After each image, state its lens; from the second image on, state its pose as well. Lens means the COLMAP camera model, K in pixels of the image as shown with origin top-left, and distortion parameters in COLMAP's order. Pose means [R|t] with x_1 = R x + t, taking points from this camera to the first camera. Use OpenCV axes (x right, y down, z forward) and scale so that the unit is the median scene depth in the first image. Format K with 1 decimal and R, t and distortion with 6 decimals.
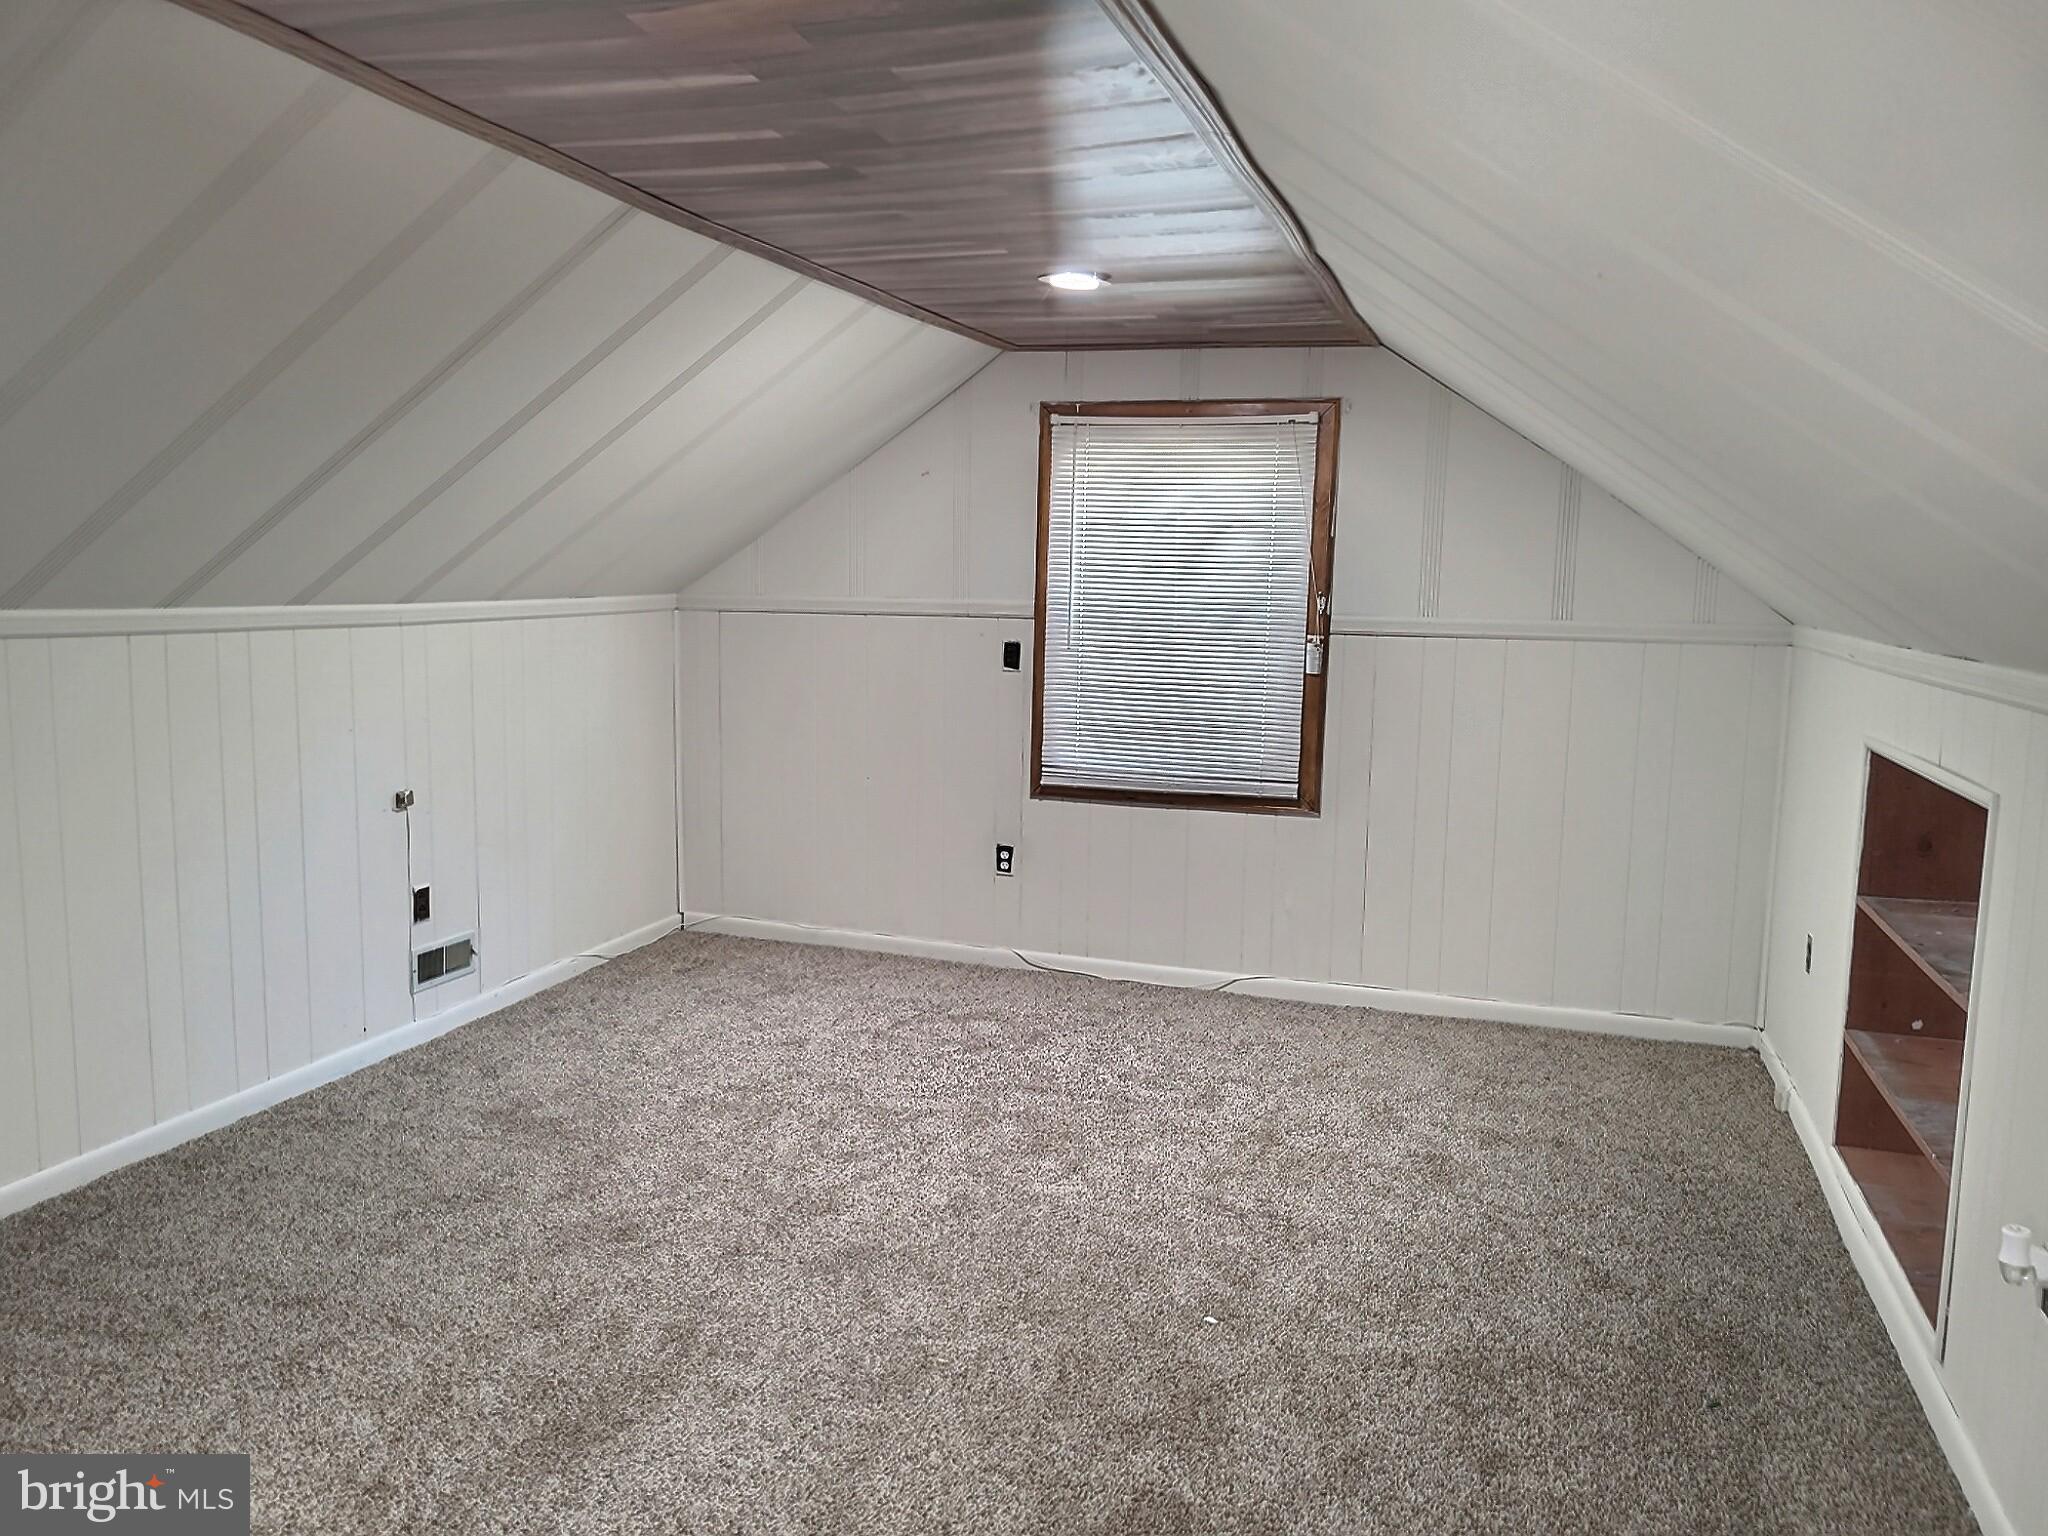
lens RADIAL K [[1519.4, 0, 999.8], [0, 1519.4, 782.0], [0, 0, 1]] dist [0.050860, -0.024158]
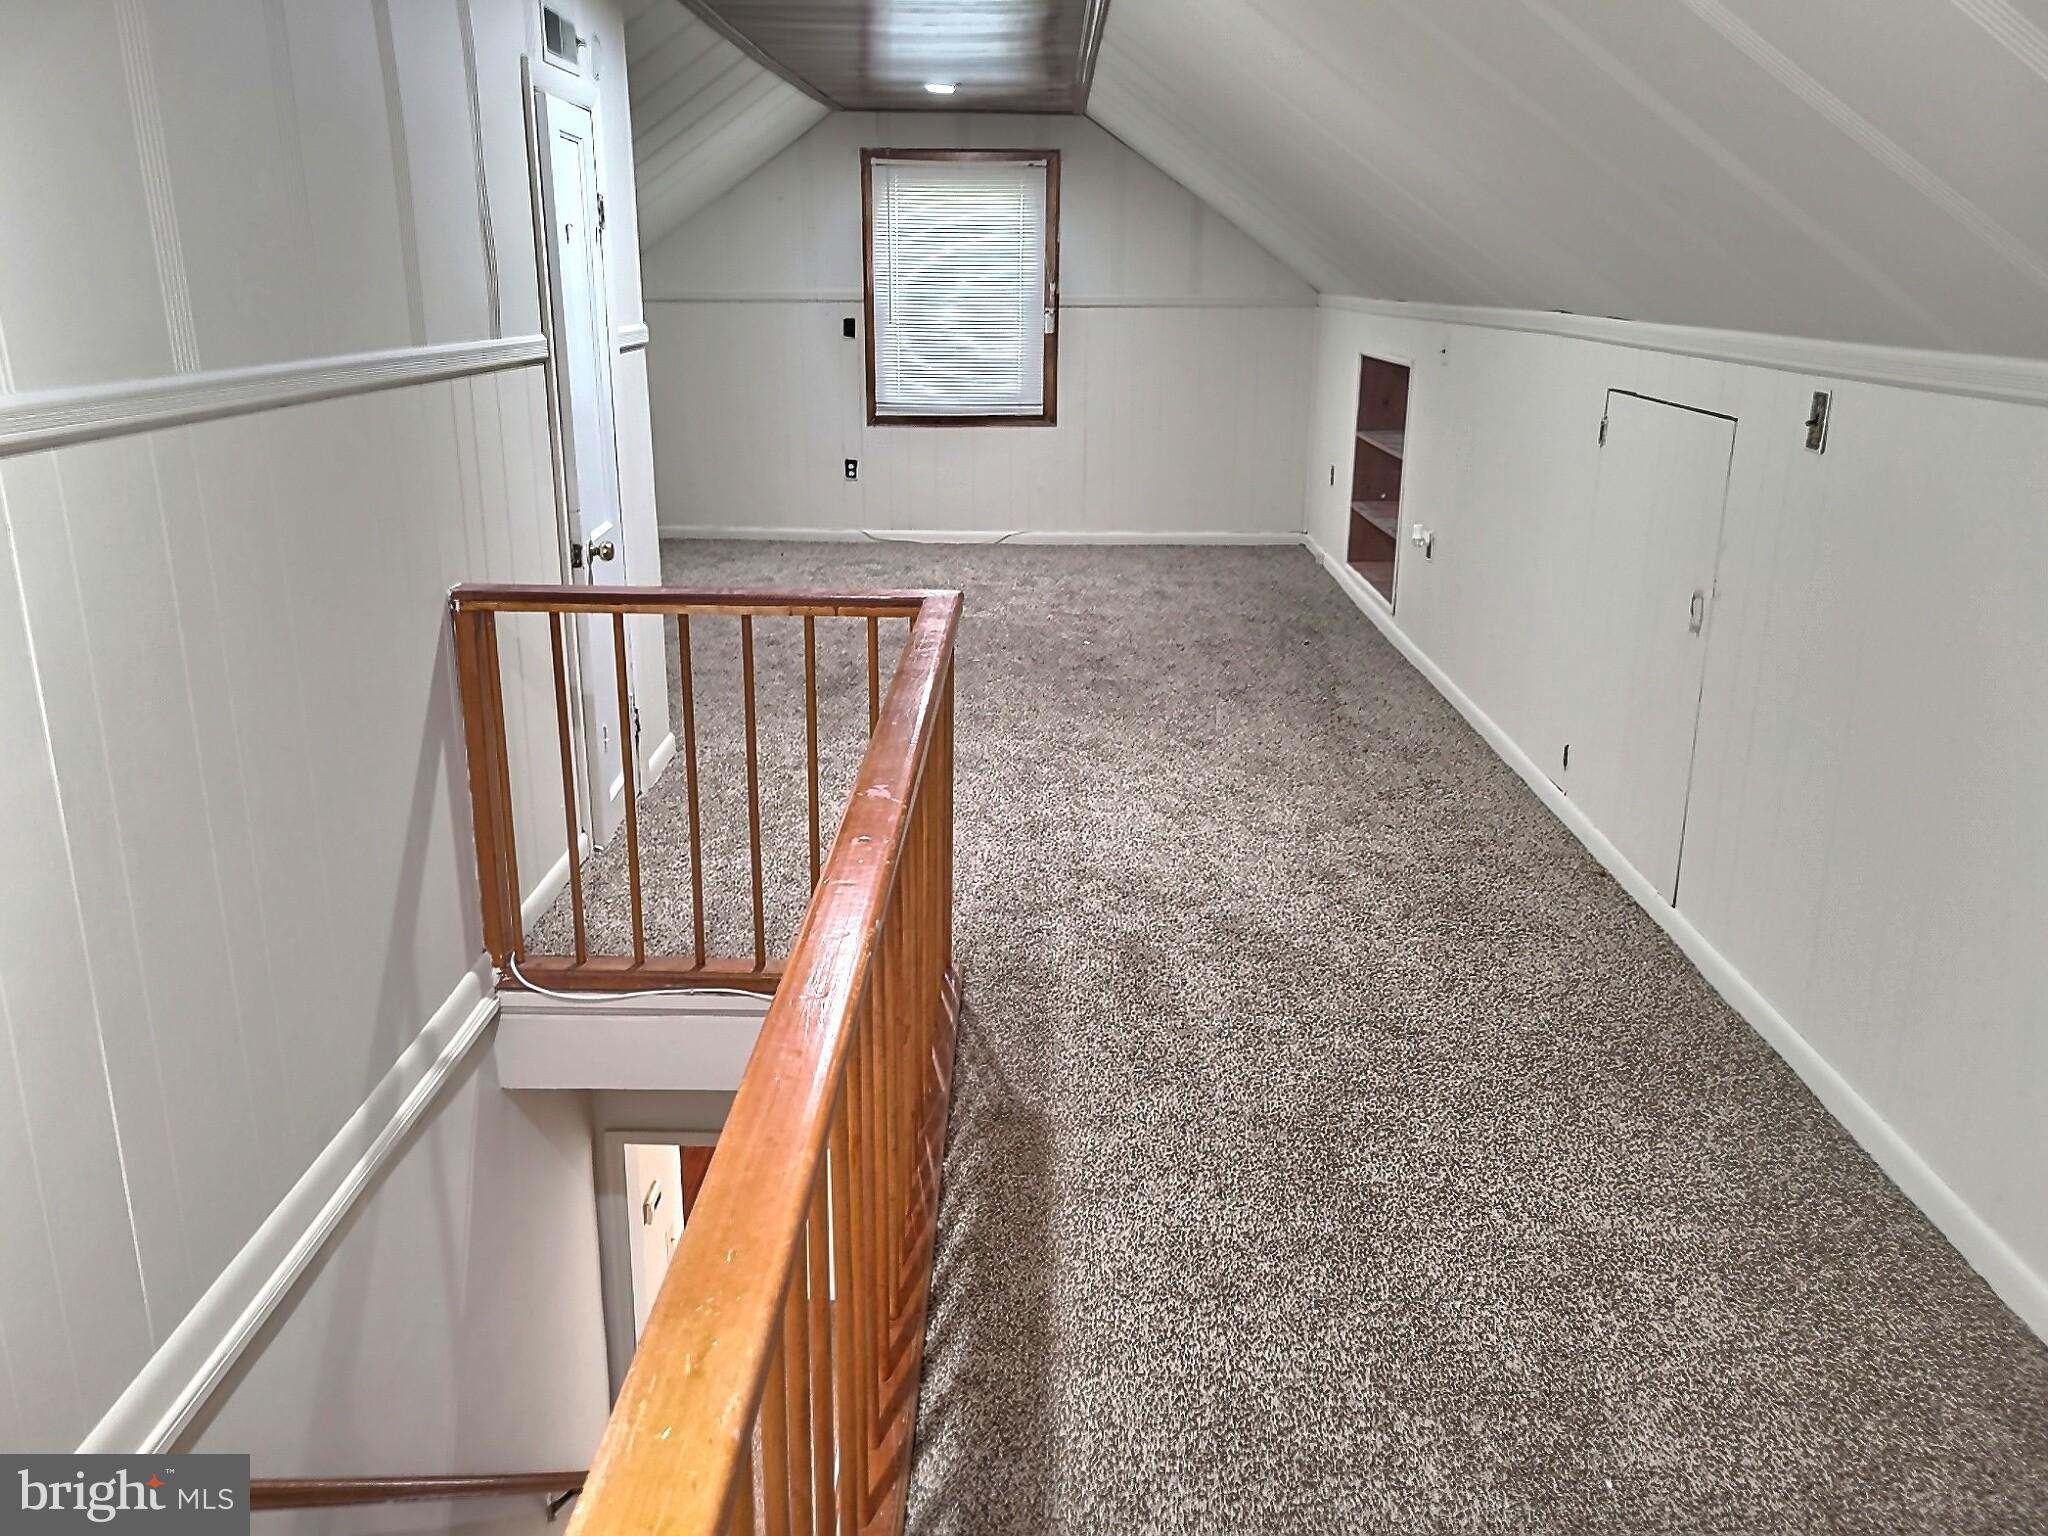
lens RADIAL K [[1537.1, 0, 1002.5], [0, 1537.1, 752.1], [0, 0, 1]] dist [0.058936, -0.027869]
pose [[0.953273, -0.105250, 0.283182, -0.344588], [0.057005, 0.983179, 0.173523, 0.076526], [-0.296682, -0.149272, 0.943238, -0.570765]]
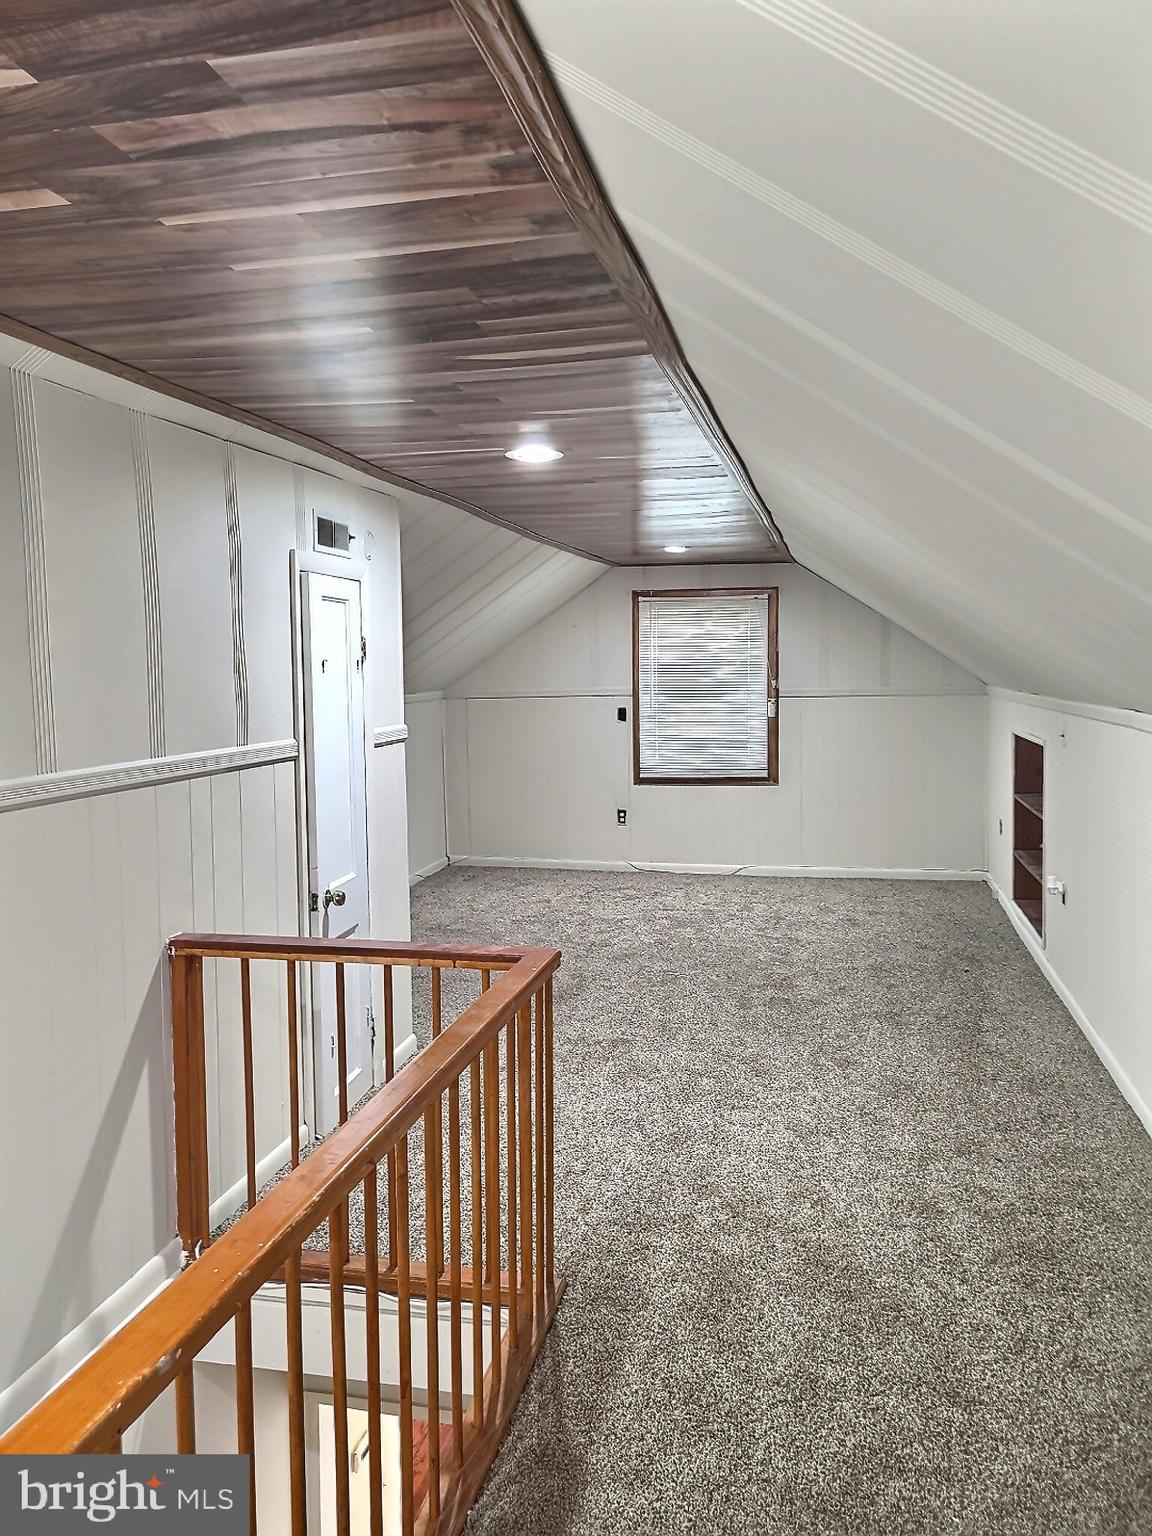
lens RADIAL K [[1139.6, 0, 577.0], [0, 1139.6, 757.9], [0, 0, 1]] dist [0.050860, -0.024158]
pose [[0.993864, -0.043848, 0.101546, -0.222460], [0.049607, 0.997259, -0.054897, 0.058080], [-0.098860, 0.059597, 0.993315, -0.526102]]
